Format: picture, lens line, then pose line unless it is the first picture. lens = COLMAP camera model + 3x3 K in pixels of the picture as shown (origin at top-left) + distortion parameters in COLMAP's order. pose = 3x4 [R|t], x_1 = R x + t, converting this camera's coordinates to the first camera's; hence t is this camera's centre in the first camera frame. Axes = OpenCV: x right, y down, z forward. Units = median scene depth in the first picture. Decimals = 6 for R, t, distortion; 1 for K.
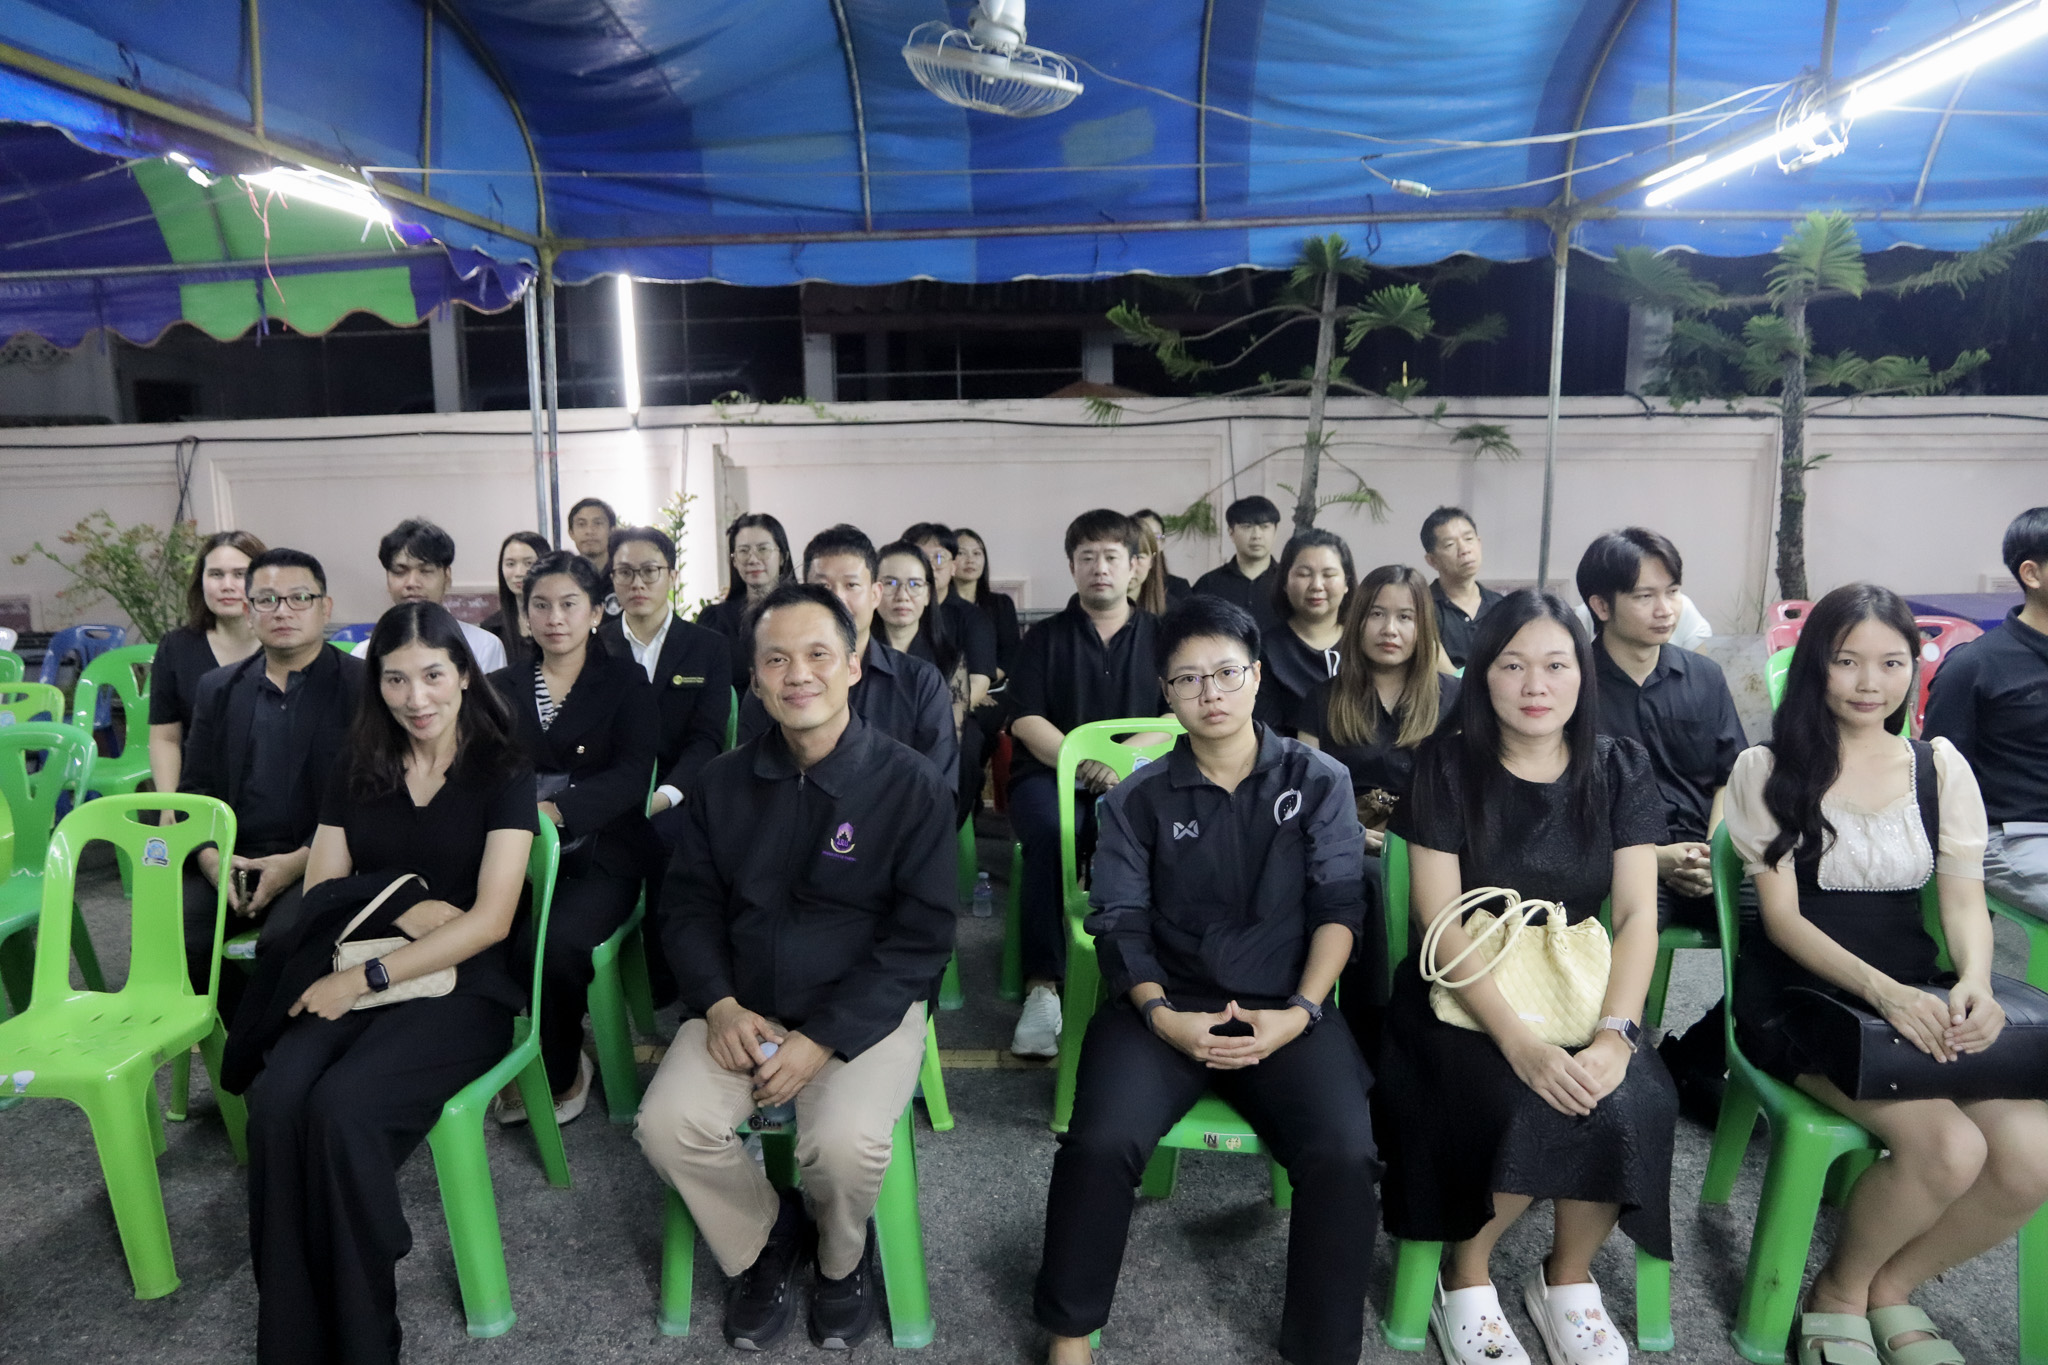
lens RADIAL K [[1418.7, 0, 1010.7], [0, 1418.7, 684.0], [0, 0, 1]] dist [-0.115883, 0.076134]
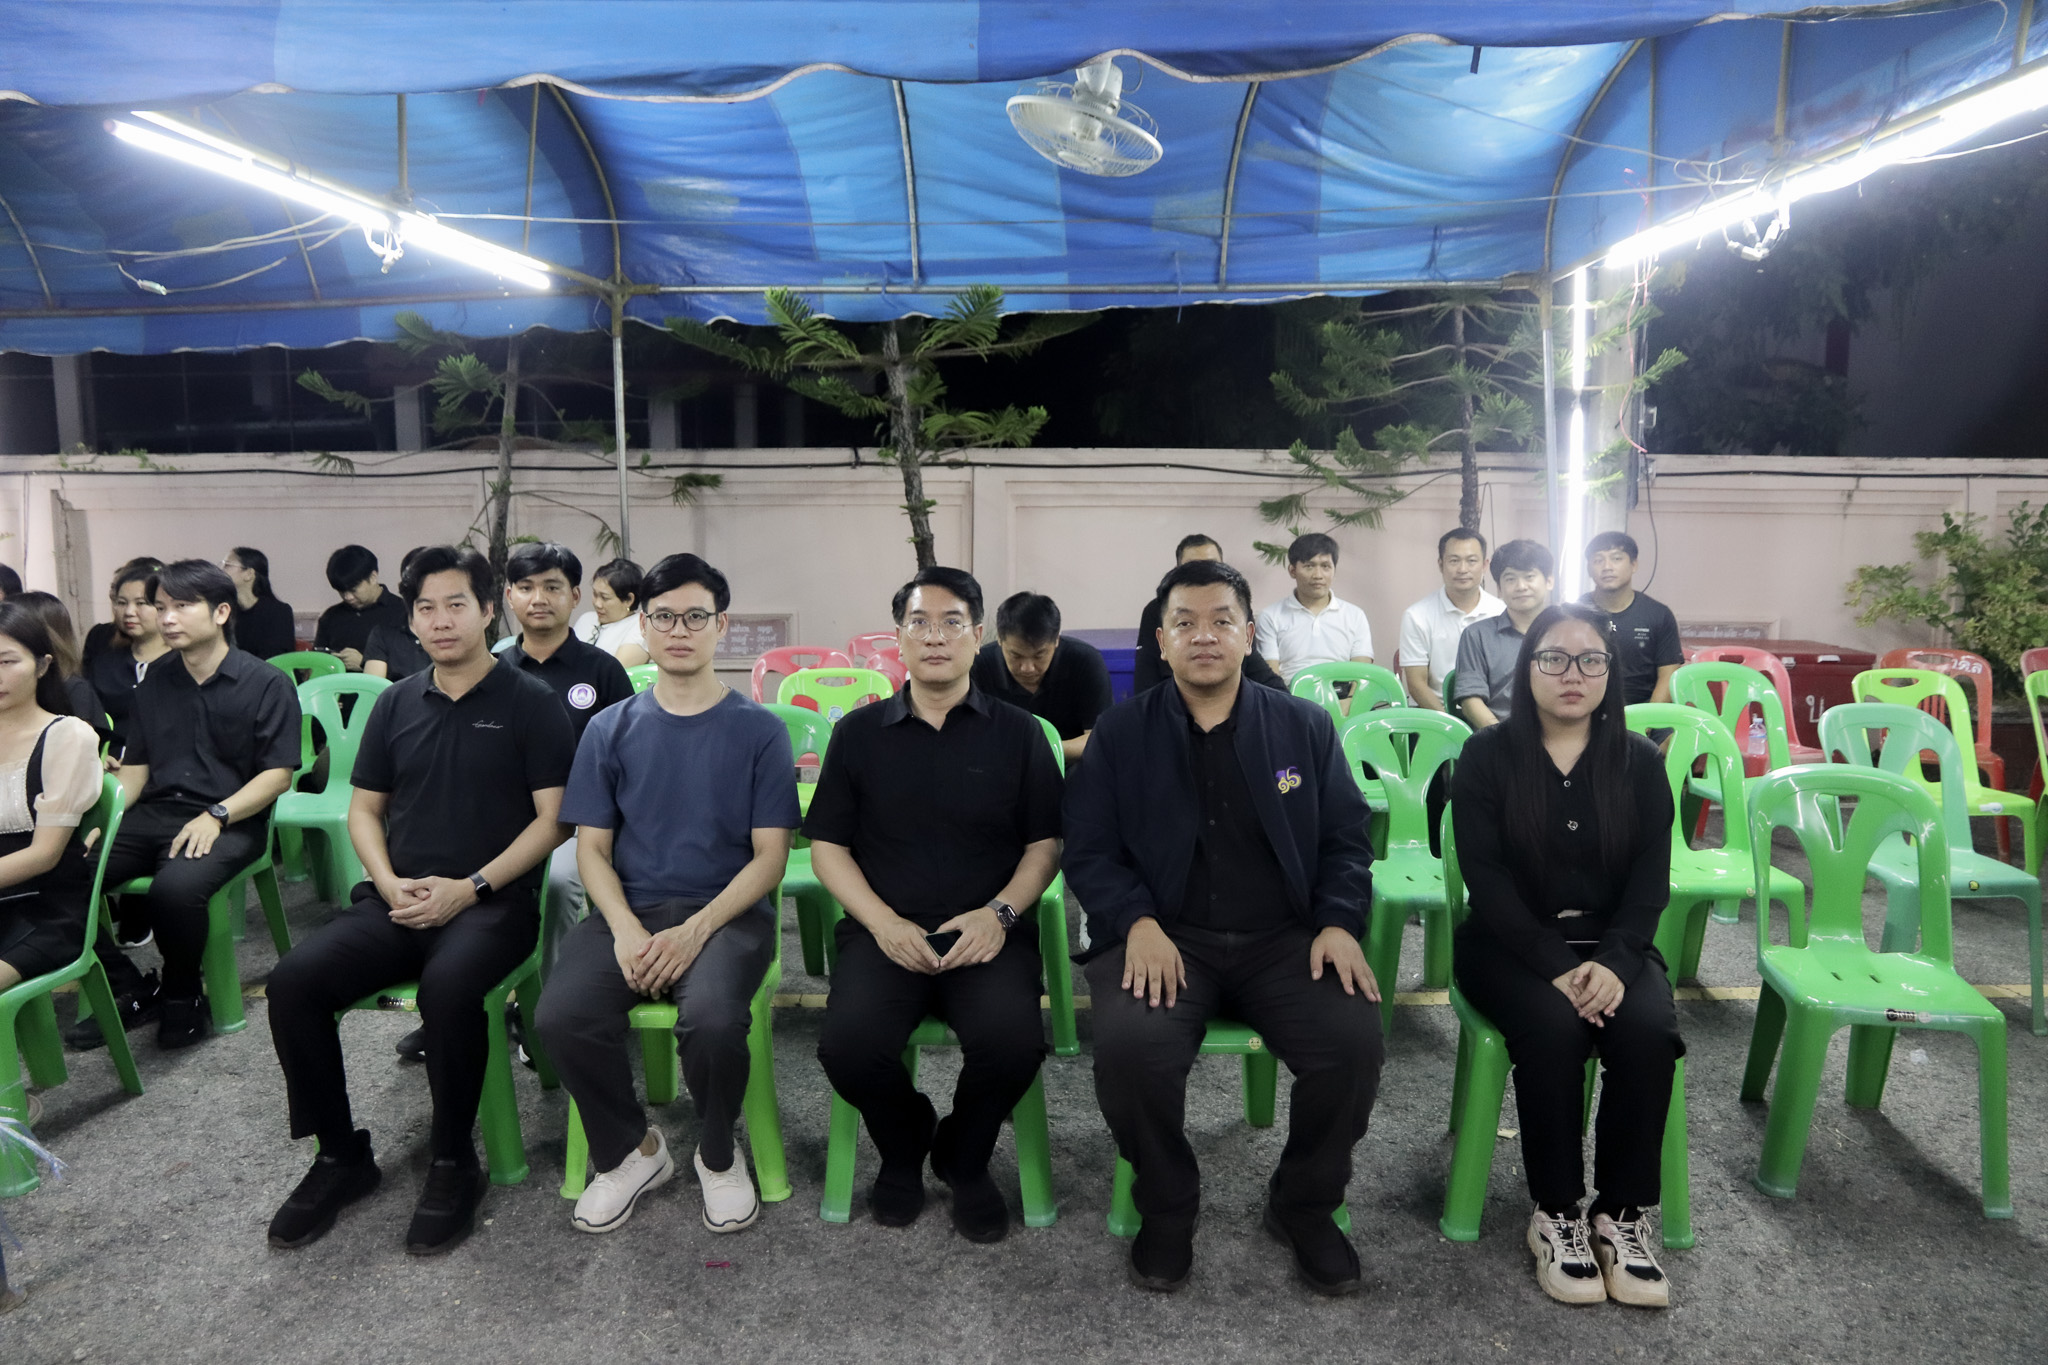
lens RADIAL K [[1418.7, 0, 1025.9], [0, 1418.7, 688.0], [0, 0, 1]] dist [-0.115883, 0.076134]
pose [[0.999616, 0.011547, 0.025190, 0.569888], [-0.010792, 0.999495, -0.029903, 0.015493], [-0.025523, 0.029620, 0.999235, -0.121810]]
